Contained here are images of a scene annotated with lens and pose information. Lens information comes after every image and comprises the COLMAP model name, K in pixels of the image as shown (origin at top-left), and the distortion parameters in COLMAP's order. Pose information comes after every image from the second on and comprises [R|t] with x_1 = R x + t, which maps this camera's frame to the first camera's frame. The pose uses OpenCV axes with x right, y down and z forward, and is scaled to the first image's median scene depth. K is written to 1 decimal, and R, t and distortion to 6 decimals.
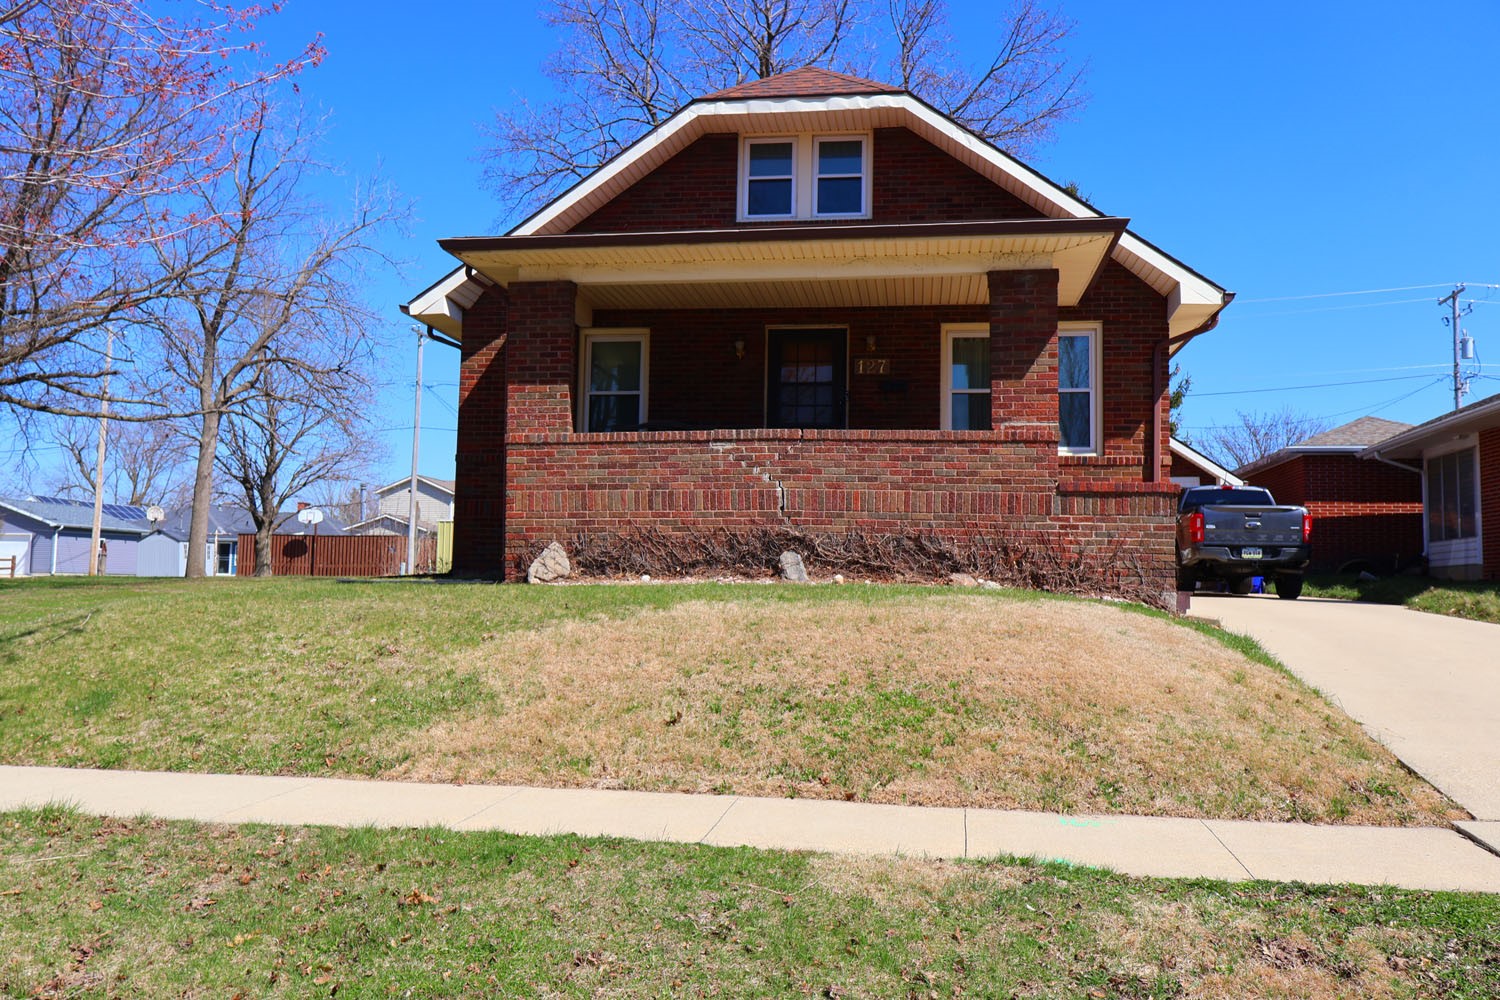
lens RADIAL K [[1266.0, 0, 750.1], [0, 1266.0, 499.1], [0, 0, 1]] dist [0.016758, 0.000680]
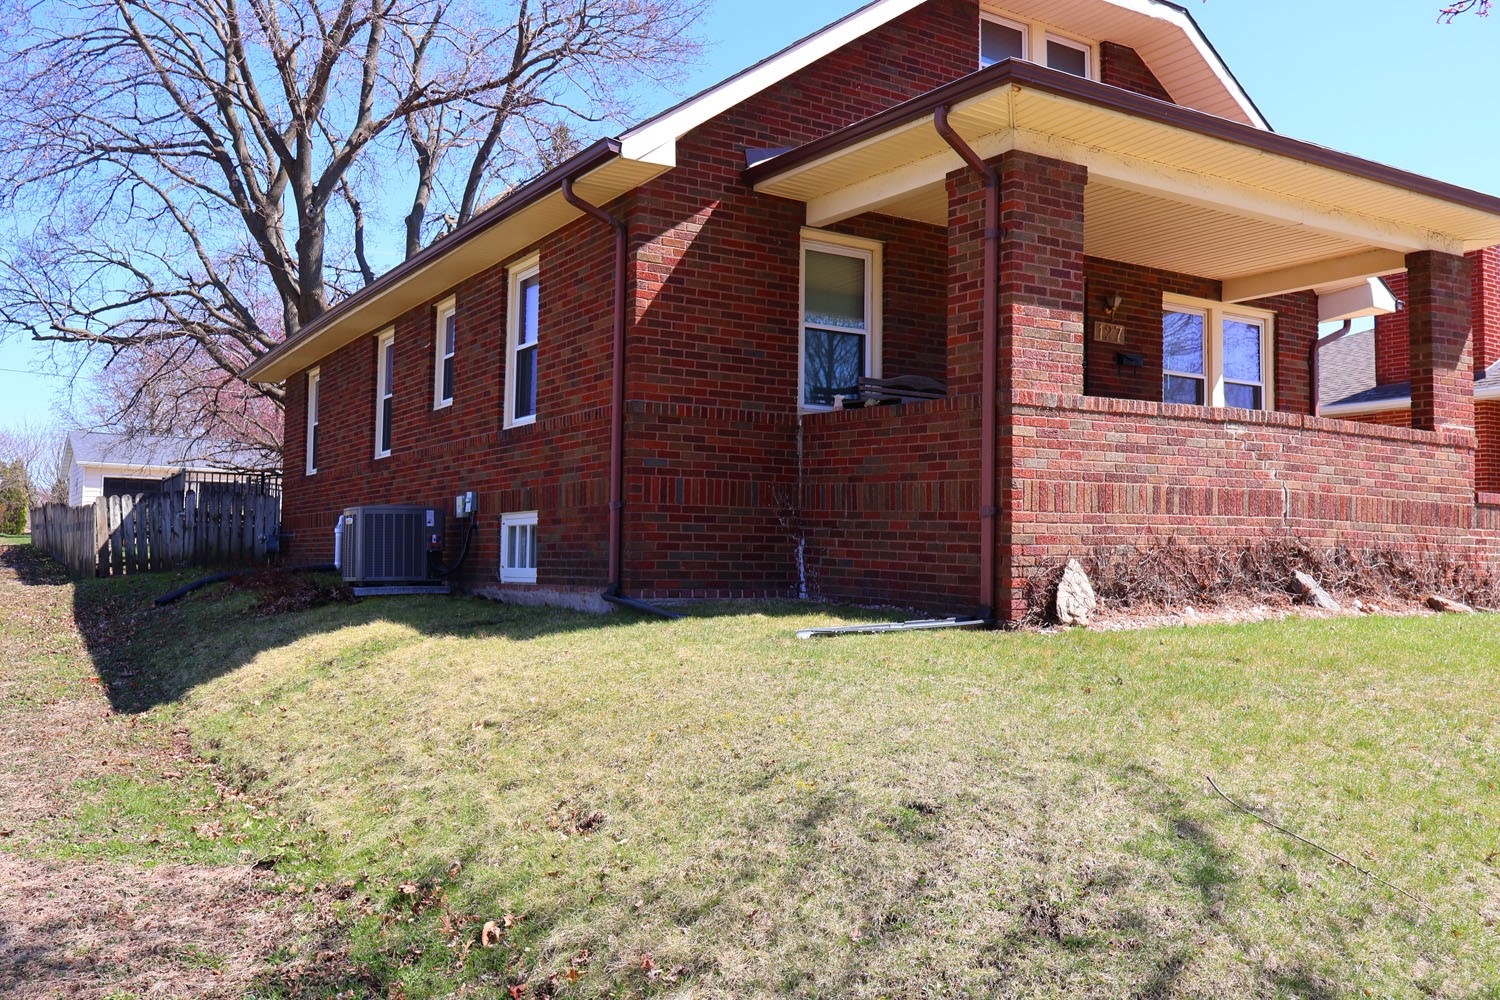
lens RADIAL K [[1266.0, 0, 751.7], [0, 1266.0, 502.9], [0, 0, 1]] dist [0.016758, 0.000680]
pose [[0.753908, 0.019578, 0.656688, -0.718409], [-0.045131, 0.998738, 0.022036, -0.002442], [-0.655428, -0.046250, 0.753841, 0.612132]]
